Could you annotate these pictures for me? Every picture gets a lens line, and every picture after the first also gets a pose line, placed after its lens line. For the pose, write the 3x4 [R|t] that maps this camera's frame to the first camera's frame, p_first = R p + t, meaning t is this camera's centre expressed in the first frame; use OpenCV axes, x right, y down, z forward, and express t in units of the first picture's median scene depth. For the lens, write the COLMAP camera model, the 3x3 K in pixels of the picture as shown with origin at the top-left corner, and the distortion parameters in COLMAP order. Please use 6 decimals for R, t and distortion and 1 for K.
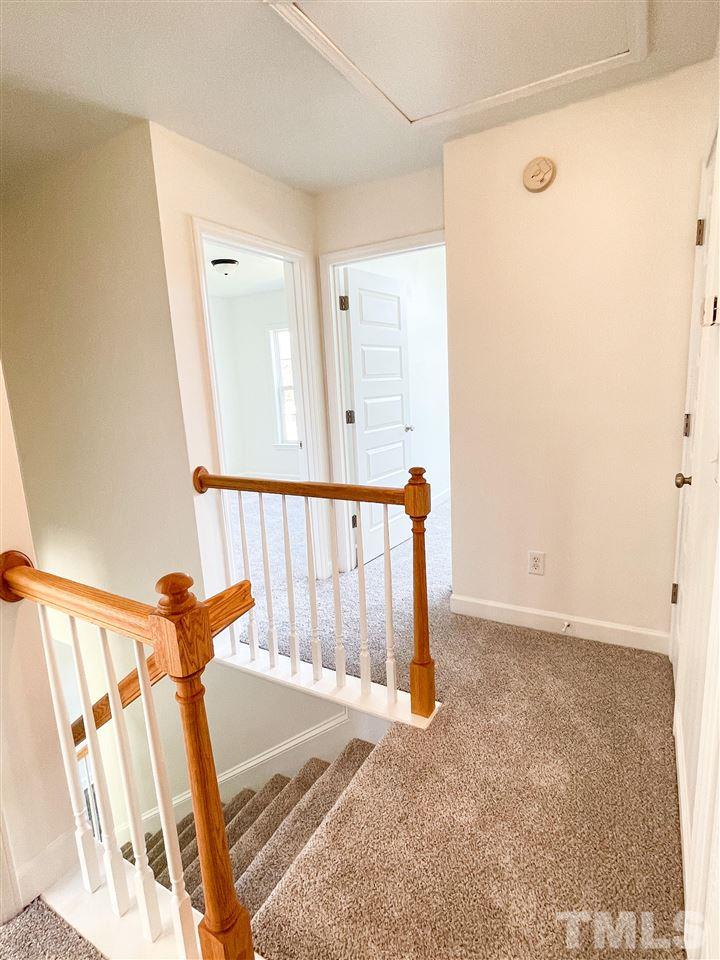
lens RADIAL K [[503.4, 0, 359.3], [0, 503.4, 477.7], [0, 0, 1]] dist [0.000015, 0.001740]
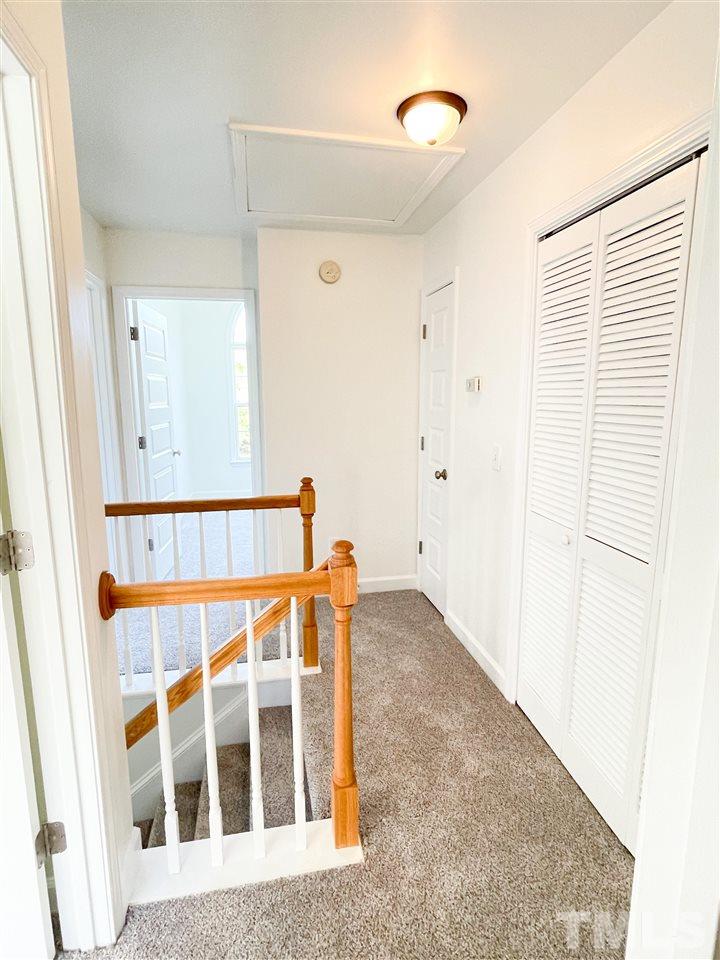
lens RADIAL K [[503.4, 0, 358.1], [0, 503.4, 479.8], [0, 0, 1]] dist [0.000015, 0.001740]
pose [[0.745296, -0.067061, 0.663353, -0.654350], [0.095763, 0.995380, -0.006965, 0.006926], [-0.659821, 0.068715, 0.748274, -0.100996]]
